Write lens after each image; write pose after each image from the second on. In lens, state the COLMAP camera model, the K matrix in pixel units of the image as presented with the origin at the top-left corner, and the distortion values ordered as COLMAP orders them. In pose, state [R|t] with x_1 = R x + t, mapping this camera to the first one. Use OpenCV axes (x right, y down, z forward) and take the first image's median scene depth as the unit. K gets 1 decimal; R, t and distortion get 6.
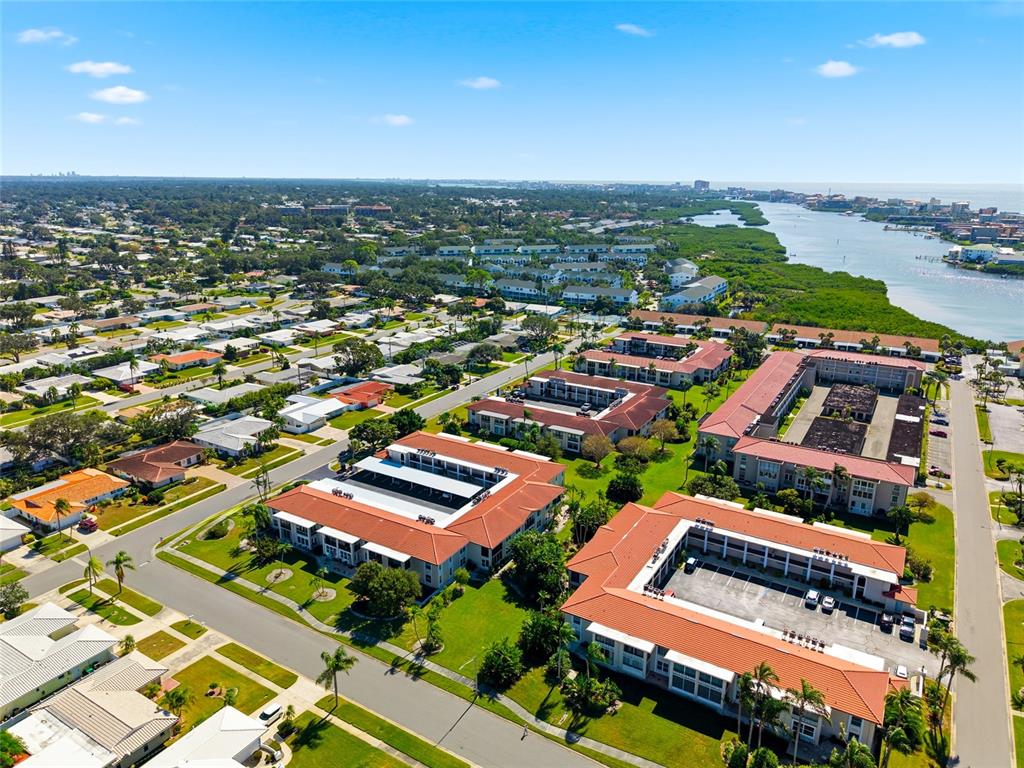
lens RADIAL K [[697.9, 0, 516.2], [0, 697.9, 387.3], [0, 0, 1]] dist [0.004811, -0.009038]
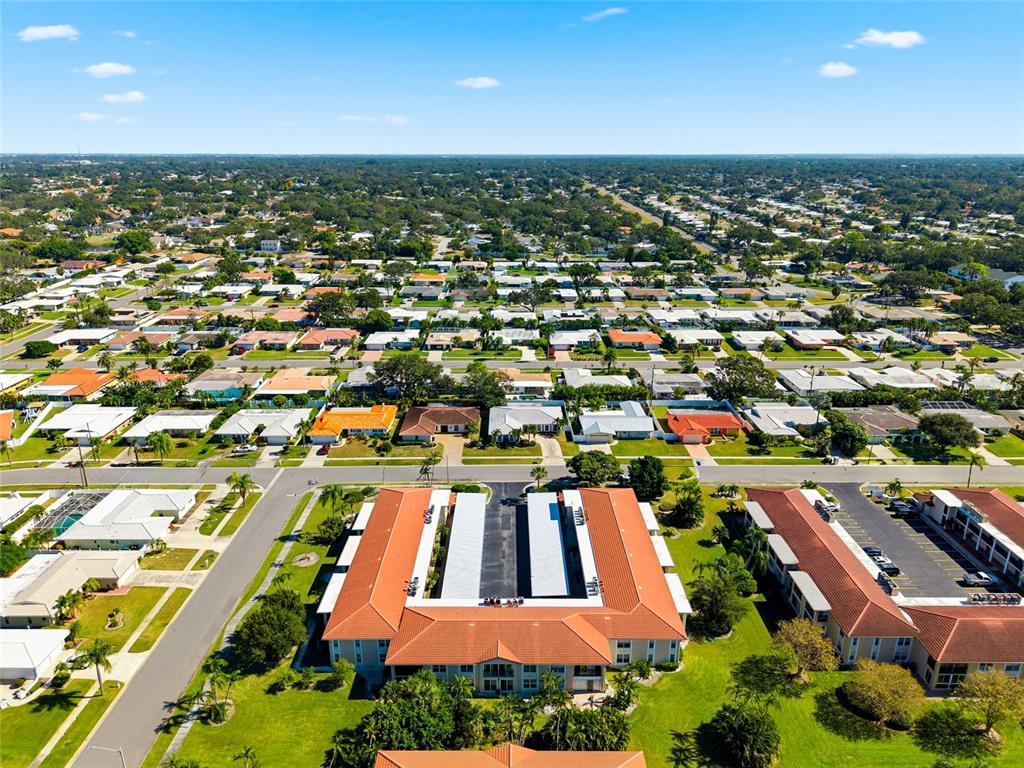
lens RADIAL K [[697.9, 0, 513.3], [0, 697.9, 378.7], [0, 0, 1]] dist [0.004811, -0.009038]
pose [[0.496985, 0.254285, -0.829666, 0.408111], [-0.240733, 0.958975, 0.149714, -0.139521], [0.833699, 0.125322, 0.537811, 0.511037]]
